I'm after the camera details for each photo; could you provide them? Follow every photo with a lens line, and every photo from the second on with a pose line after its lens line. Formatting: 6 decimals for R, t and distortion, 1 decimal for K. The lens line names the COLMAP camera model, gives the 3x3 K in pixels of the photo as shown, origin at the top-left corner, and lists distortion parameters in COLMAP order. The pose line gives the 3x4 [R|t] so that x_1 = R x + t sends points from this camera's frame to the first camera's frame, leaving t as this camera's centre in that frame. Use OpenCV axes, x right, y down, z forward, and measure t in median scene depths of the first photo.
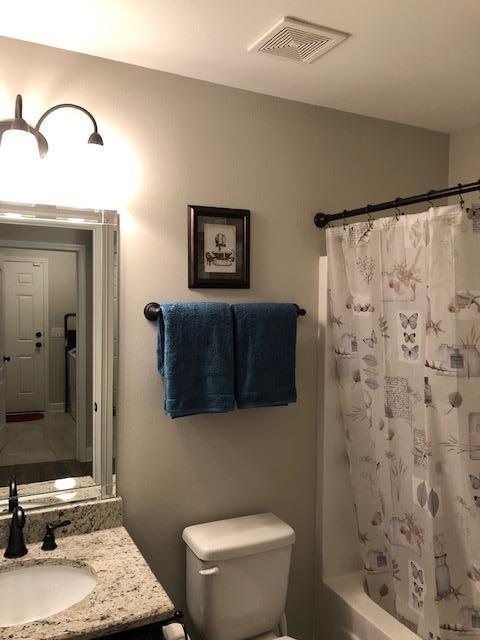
lens RADIAL K [[534.0, 0, 240.9], [0, 534.0, 321.0], [0, 0, 1]] dist [0.034739, -0.009095]
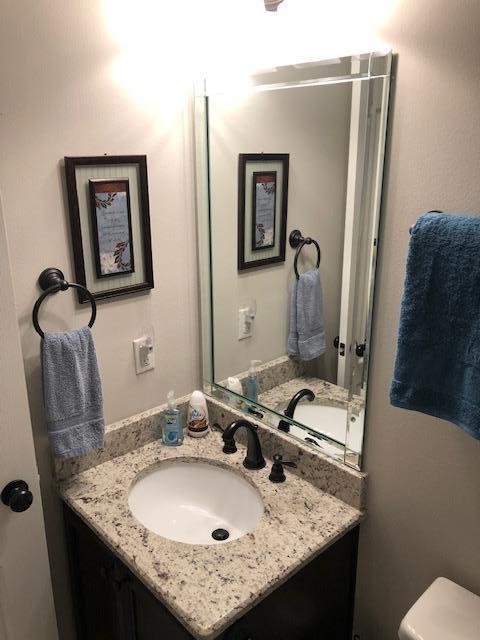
lens RADIAL K [[534.0, 0, 239.7], [0, 534.0, 317.0], [0, 0, 1]] dist [0.034739, -0.009095]
pose [[0.285184, 0.280497, -0.916510, 0.390861], [-0.034896, 0.958624, 0.282528, -0.094684], [0.957837, -0.048590, 0.283173, 0.729342]]
